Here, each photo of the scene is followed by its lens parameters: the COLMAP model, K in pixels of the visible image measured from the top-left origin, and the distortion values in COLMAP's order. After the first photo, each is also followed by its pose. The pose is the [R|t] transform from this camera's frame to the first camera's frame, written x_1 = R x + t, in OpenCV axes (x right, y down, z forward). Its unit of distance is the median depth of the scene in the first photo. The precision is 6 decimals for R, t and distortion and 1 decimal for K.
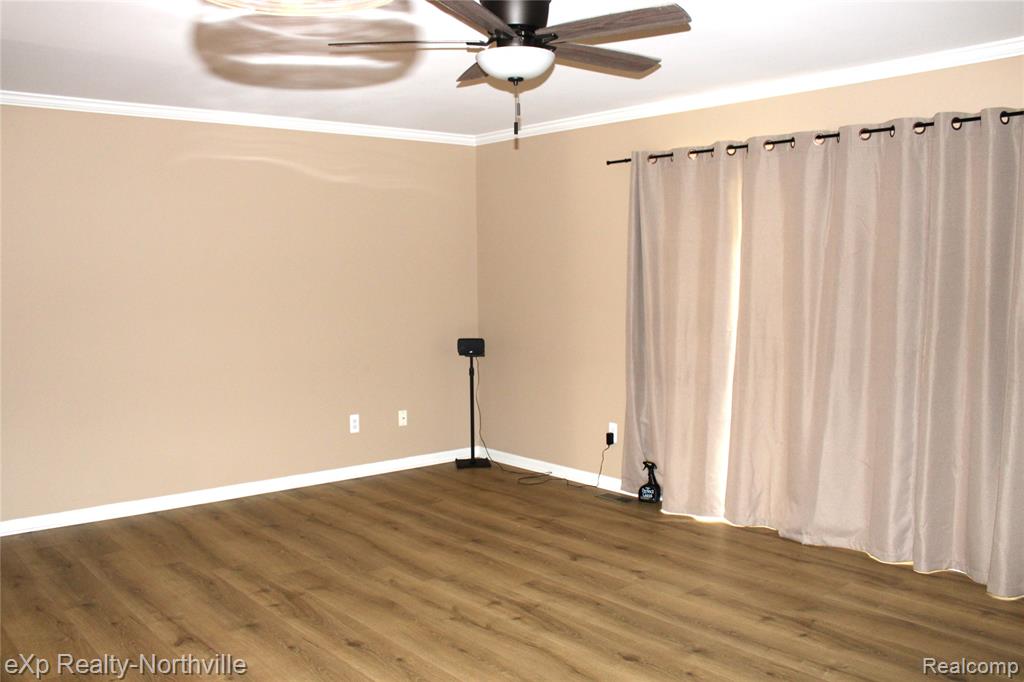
lens RADIAL K [[887.2, 0, 505.7], [0, 887.2, 343.6], [0, 0, 1]] dist [-0.113033, 0.002617]
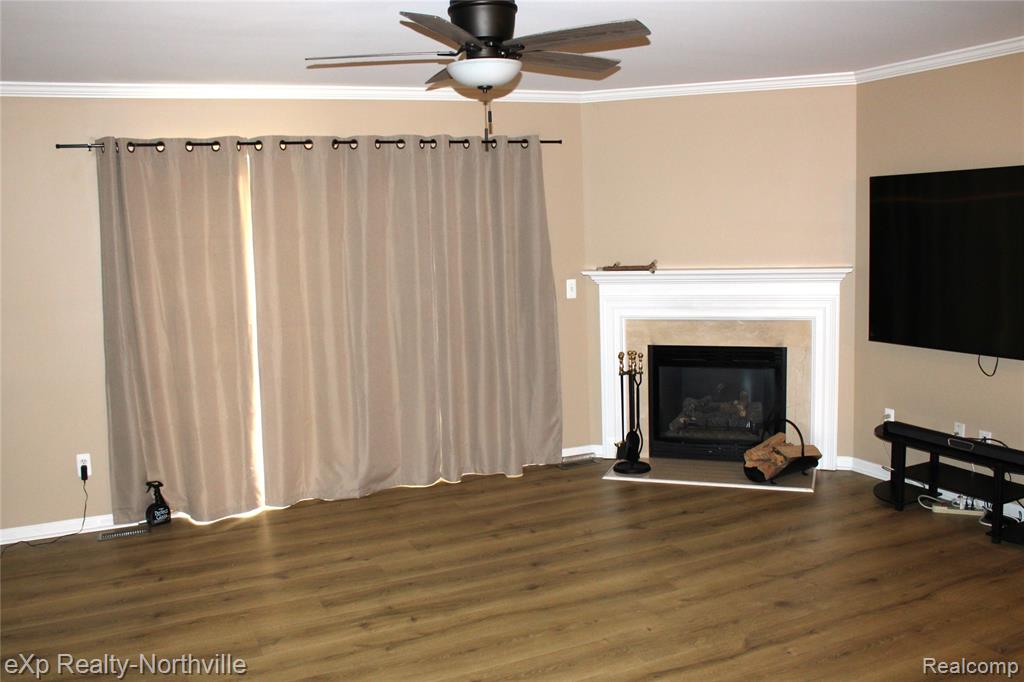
lens RADIAL K [[887.2, 0, 503.6], [0, 887.2, 334.9], [0, 0, 1]] dist [-0.113033, 0.002617]
pose [[0.279151, -0.124189, 0.952183, -0.739918], [0.113692, 0.988901, 0.095647, -0.077231], [-0.953493, 0.081555, 0.290172, 0.501779]]
